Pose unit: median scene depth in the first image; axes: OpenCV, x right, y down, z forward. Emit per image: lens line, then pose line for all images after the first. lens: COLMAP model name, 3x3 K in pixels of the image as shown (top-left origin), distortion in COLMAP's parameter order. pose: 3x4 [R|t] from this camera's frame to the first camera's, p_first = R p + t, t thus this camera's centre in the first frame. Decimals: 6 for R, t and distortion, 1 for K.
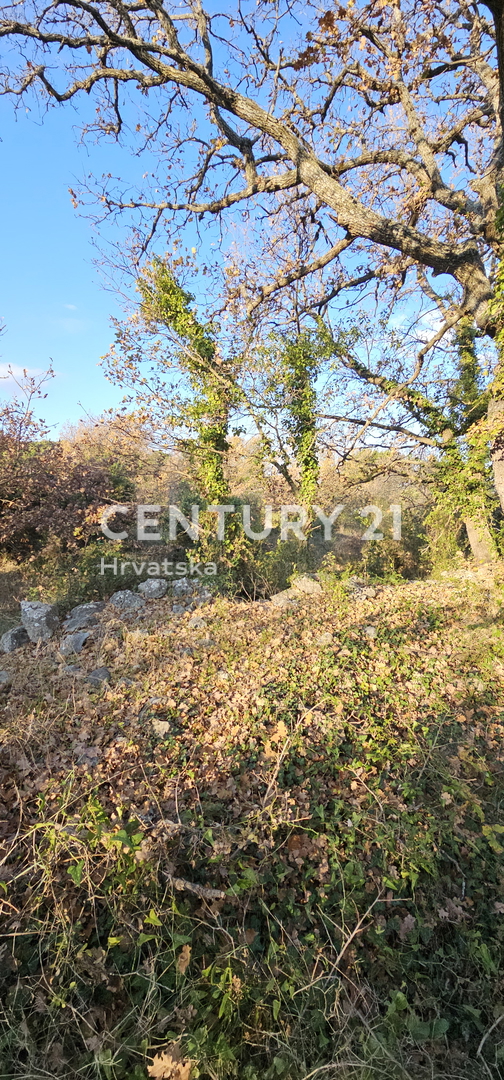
lens RADIAL K [[439.4, 0, 251.4], [0, 439.4, 537.3], [0, 0, 1]] dist [0.003966, -0.004281]
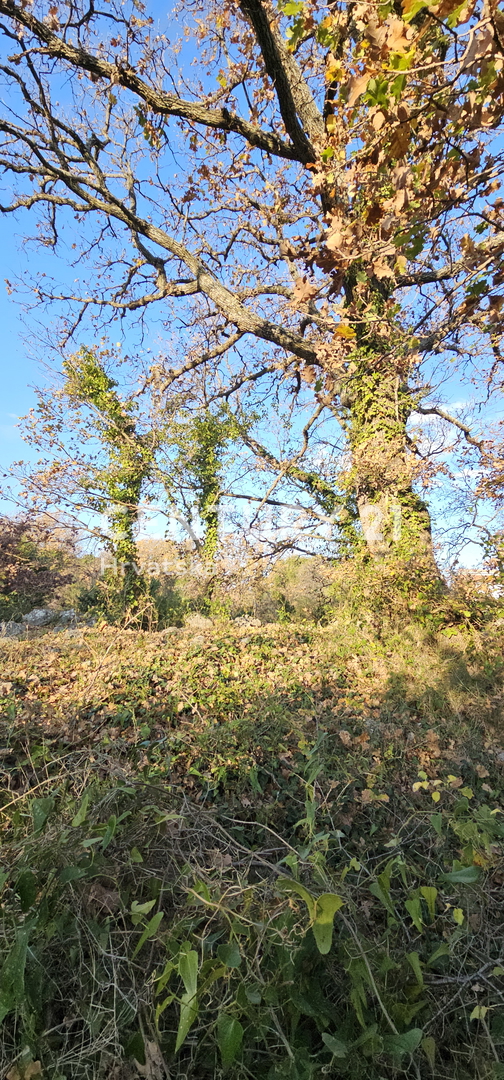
lens RADIAL K [[439.4, 0, 252.0], [0, 439.4, 536.1], [0, 0, 1]] dist [0.003966, -0.004281]
pose [[0.988738, 0.034545, 0.145616, 0.083162], [0.002185, 0.969558, -0.244852, 0.151103], [-0.149642, 0.242412, 0.958563, -0.045124]]
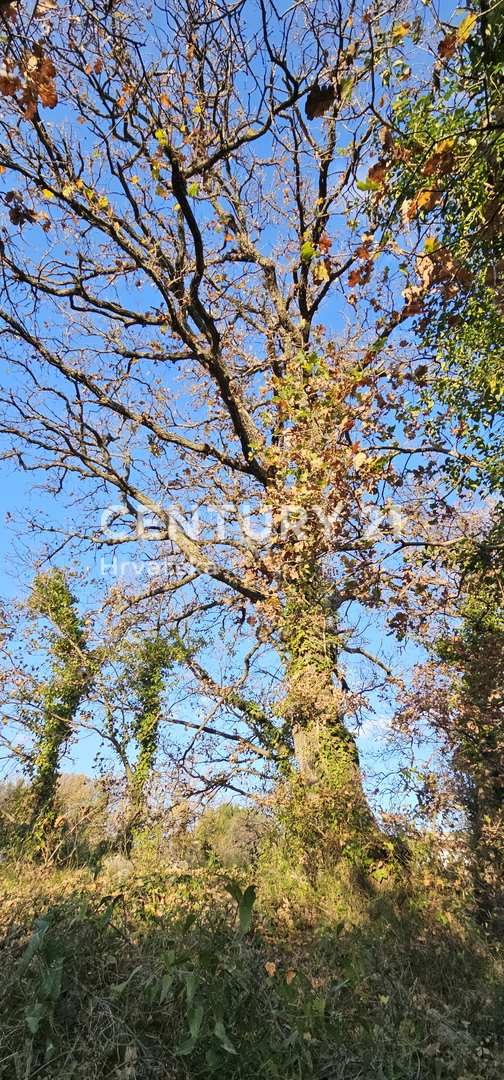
lens RADIAL K [[439.4, 0, 251.8], [0, 439.4, 534.1], [0, 0, 1]] dist [0.003966, -0.004281]
pose [[0.954948, 0.209752, 0.209949, 0.049106], [-0.008923, 0.727413, -0.686142, 0.213225], [-0.296639, 0.653356, 0.696513, -0.158441]]
